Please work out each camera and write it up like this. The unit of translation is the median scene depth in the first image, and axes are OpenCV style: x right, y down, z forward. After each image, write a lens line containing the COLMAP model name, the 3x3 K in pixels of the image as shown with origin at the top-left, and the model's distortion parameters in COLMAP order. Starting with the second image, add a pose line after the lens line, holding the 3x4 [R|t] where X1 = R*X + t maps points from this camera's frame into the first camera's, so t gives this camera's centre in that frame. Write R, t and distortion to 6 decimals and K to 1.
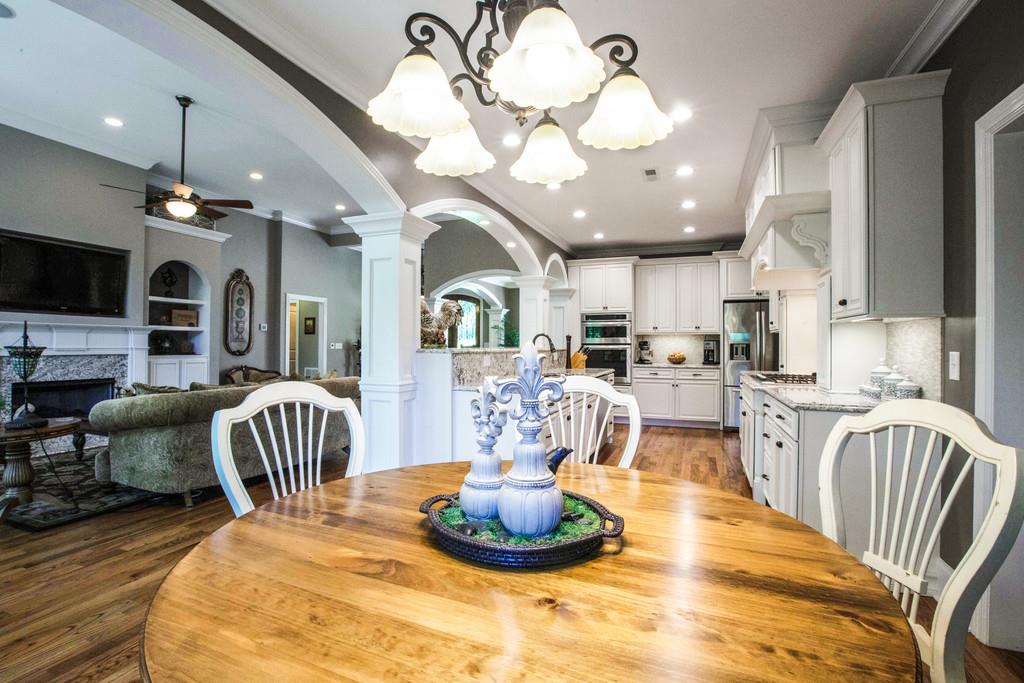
lens RADIAL K [[467.4, 0, 512.0], [0, 467.4, 341.5], [0, 0, 1]] dist [-0.001270, 0.000189]
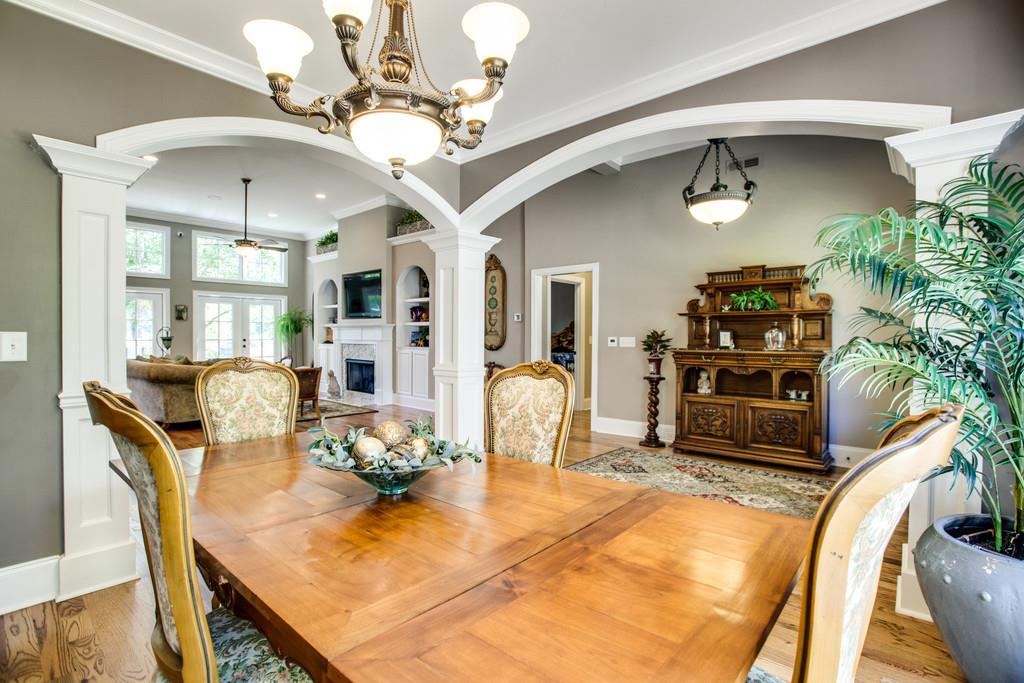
lens RADIAL K [[467.4, 0, 512.0], [0, 467.4, 341.5], [0, 0, 1]] dist [-0.001270, 0.000189]
pose [[-0.324732, 0.002840, -0.945802, 0.213686], [-0.002069, 0.999991, 0.003713, 0.007563], [0.945804, 0.003162, -0.324723, 1.123723]]
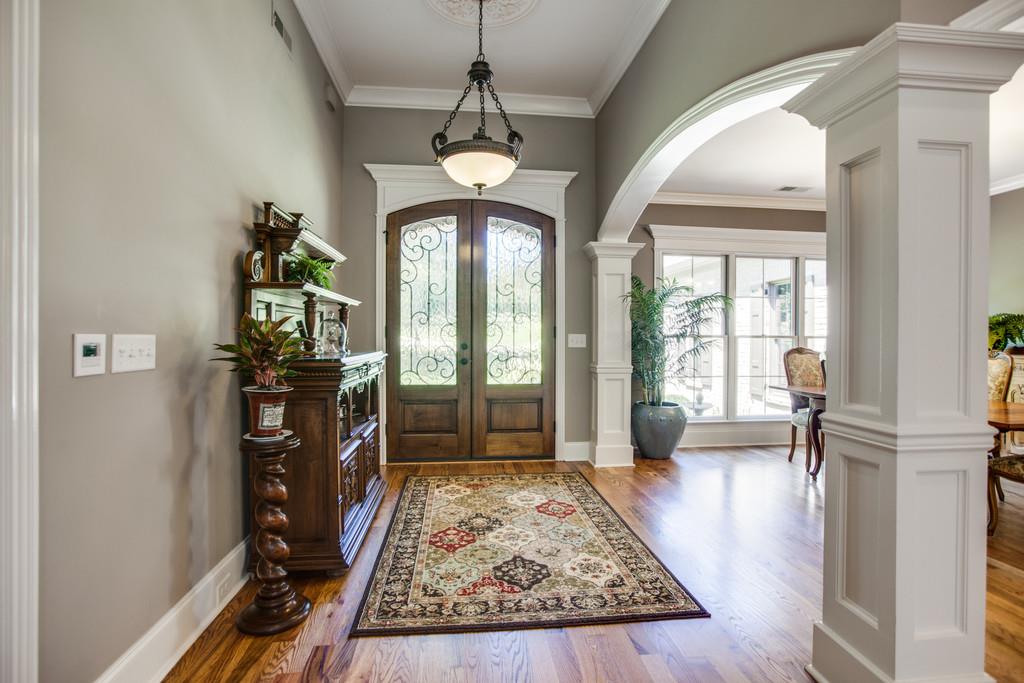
lens RADIAL K [[467.4, 0, 512.0], [0, 467.4, 341.5], [0, 0, 1]] dist [-0.001270, 0.000189]
pose [[0.886528, 0.005053, 0.462648, -0.352888], [-0.005304, 0.999986, -0.000758, 0.005157], [-0.462645, -0.001782, 0.886542, 0.867550]]
